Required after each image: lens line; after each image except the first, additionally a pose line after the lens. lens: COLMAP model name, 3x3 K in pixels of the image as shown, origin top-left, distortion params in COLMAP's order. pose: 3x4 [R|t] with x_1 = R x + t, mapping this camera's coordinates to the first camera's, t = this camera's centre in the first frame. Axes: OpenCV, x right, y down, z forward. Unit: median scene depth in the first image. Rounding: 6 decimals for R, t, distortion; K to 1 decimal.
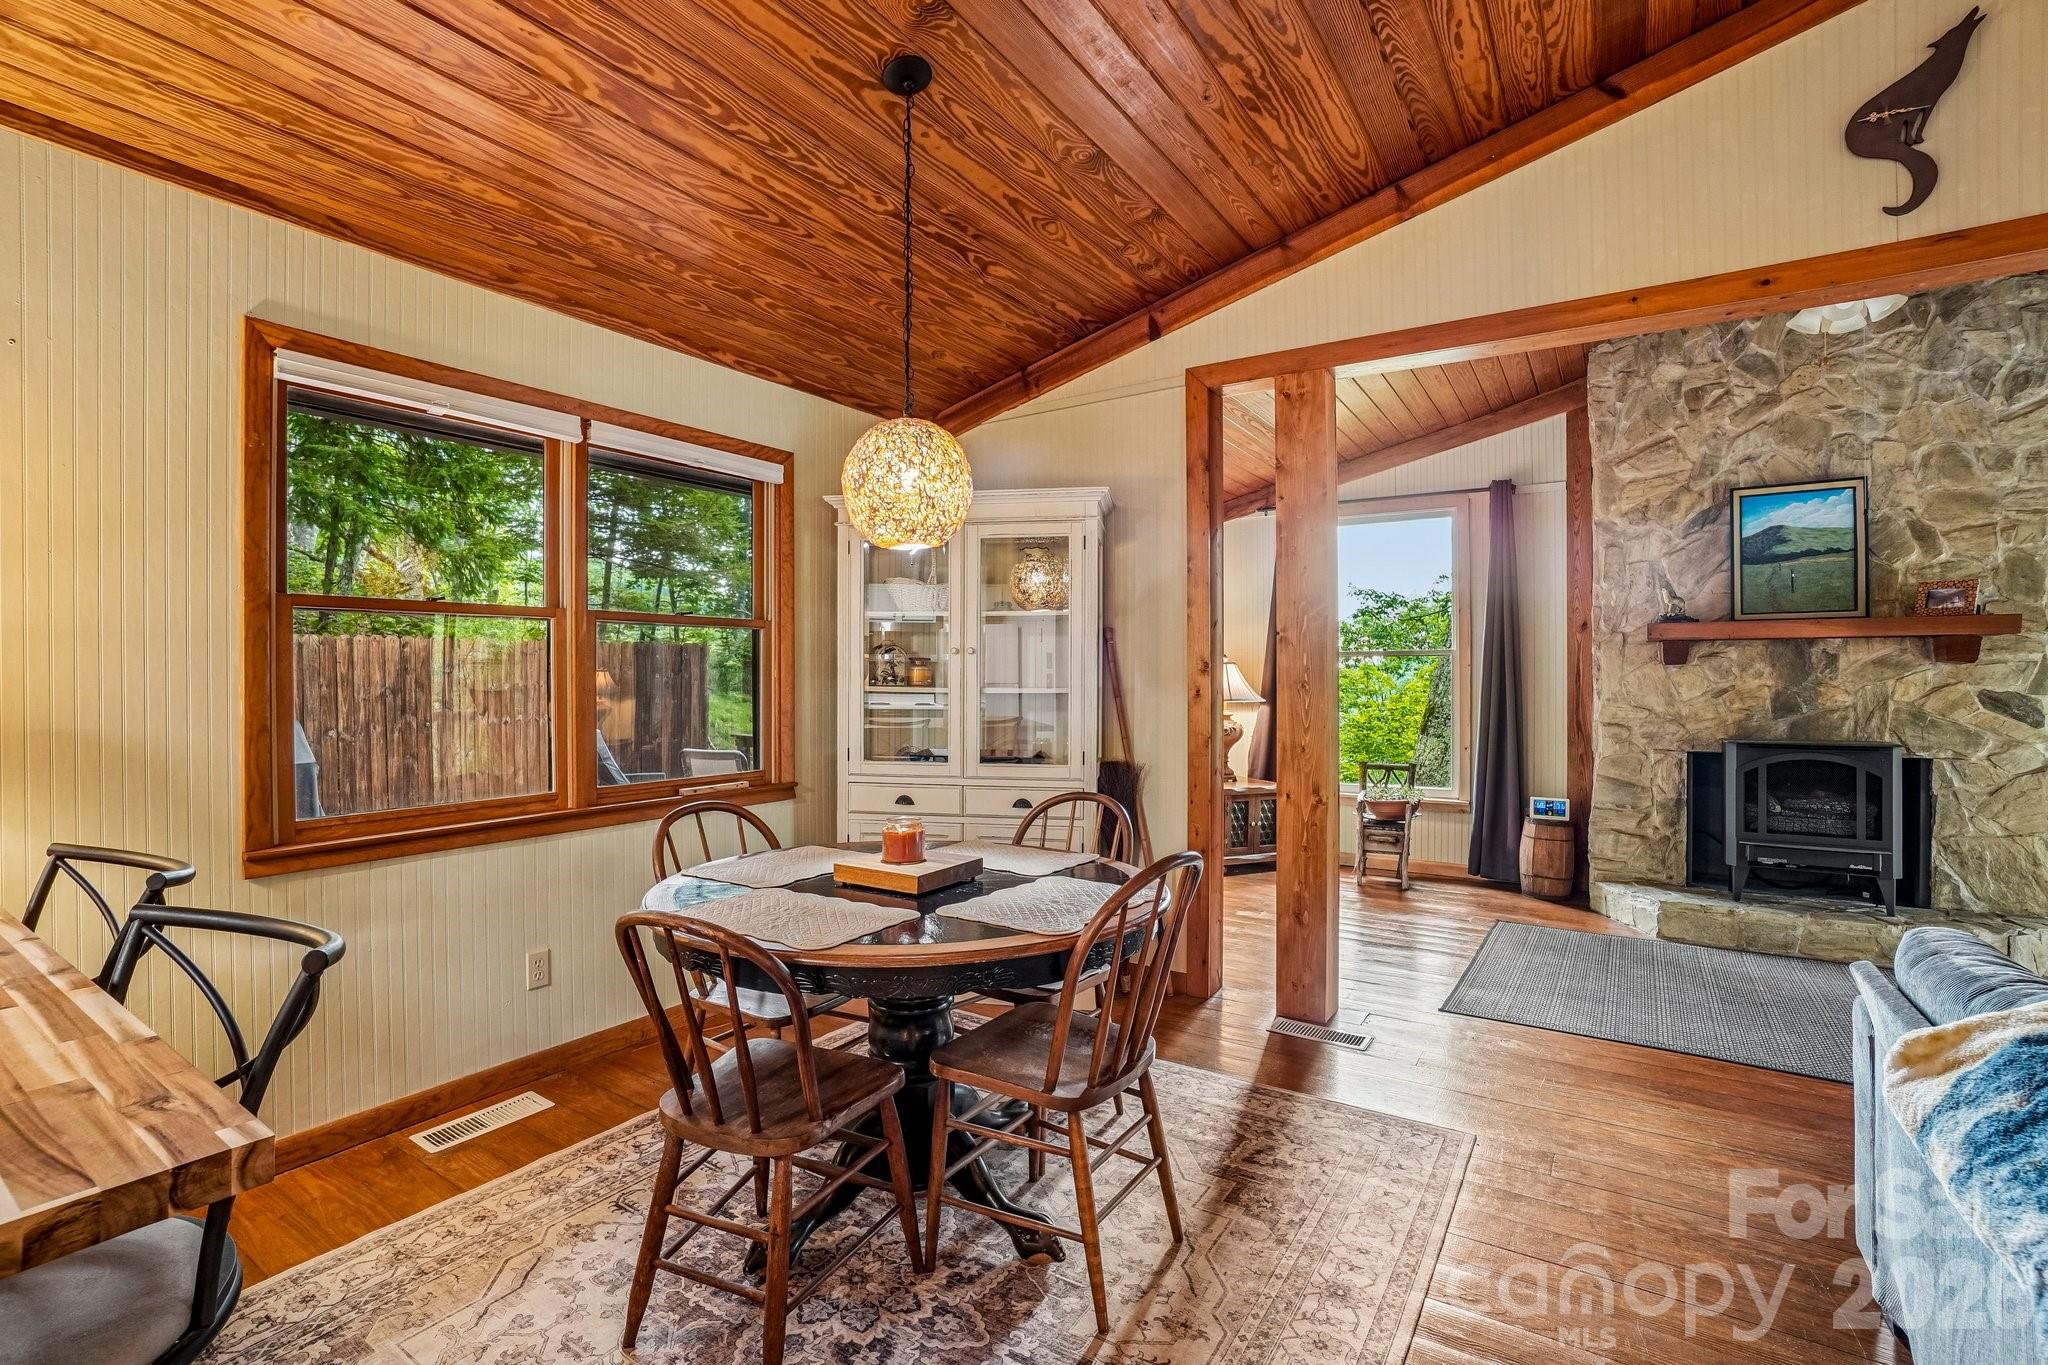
lens RADIAL K [[920.5, 0, 1026.4], [0, 920.5, 687.3], [0, 0, 1]] dist [-0.064558, 0.022987]
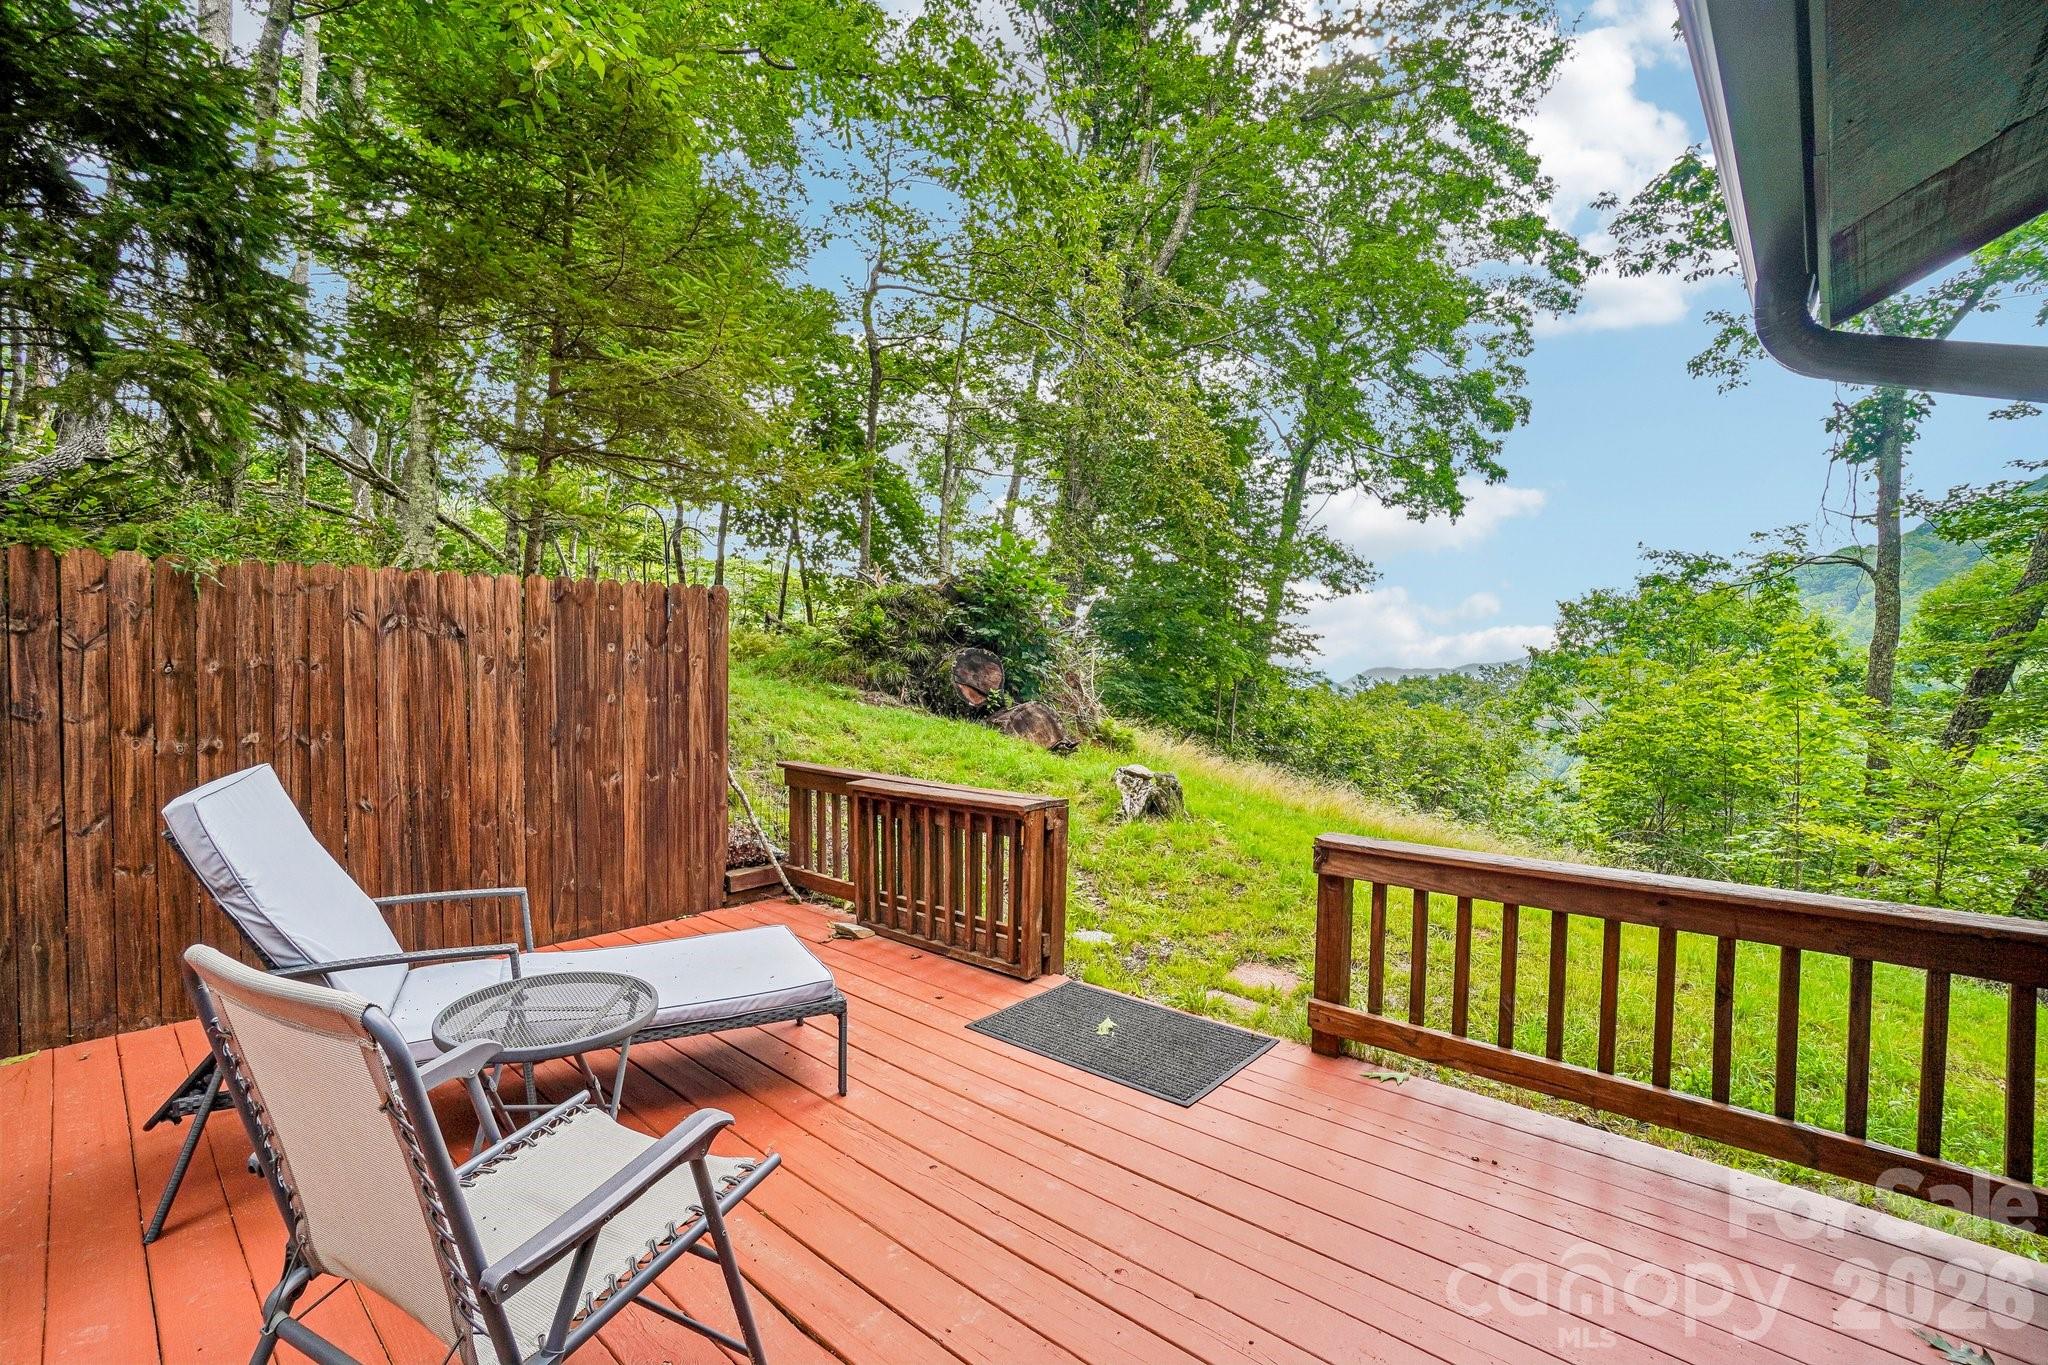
lens RADIAL K [[920.5, 0, 1026.4], [0, 920.5, 687.3], [0, 0, 1]] dist [-0.064558, 0.022987]
pose [[0.986005, -0.001232, -0.166709, -0.204207], [0.002340, 0.999976, 0.006454, 0.011497], [0.166697, -0.006754, 0.985985, 1.082504]]
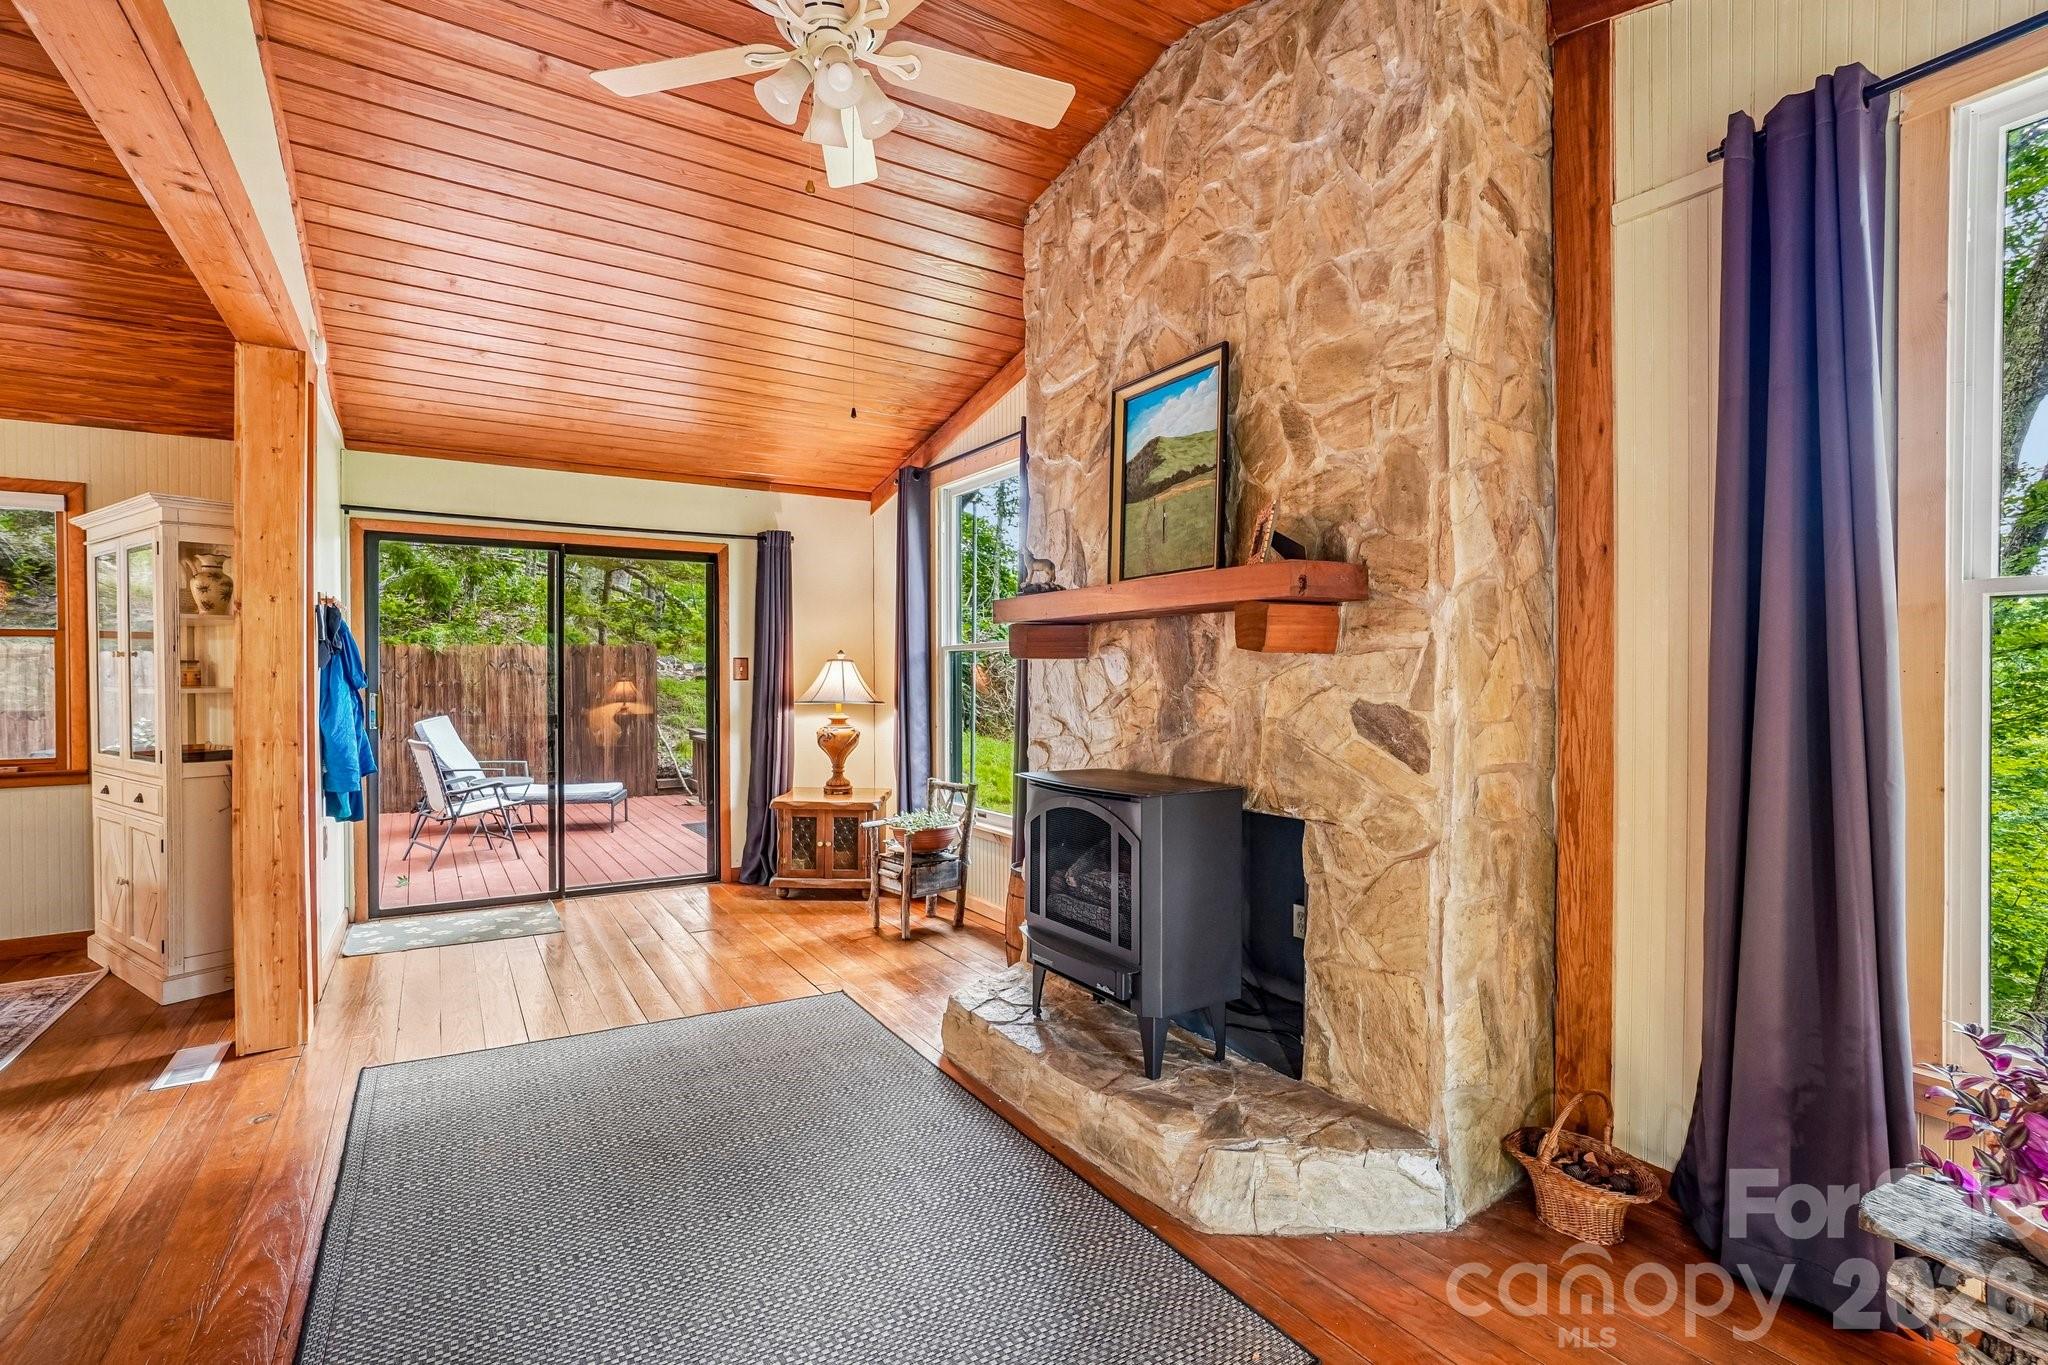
lens RADIAL K [[925.7, 0, 1017.7], [0, 925.7, 684.1], [0, 0, 1]] dist [-0.048505, 0.023045]
pose [[0.916081, 0.002369, -0.400986, 0.999357], [-0.001807, 0.999997, 0.001780, -0.006776], [0.400989, -0.000906, 0.916082, 0.347384]]
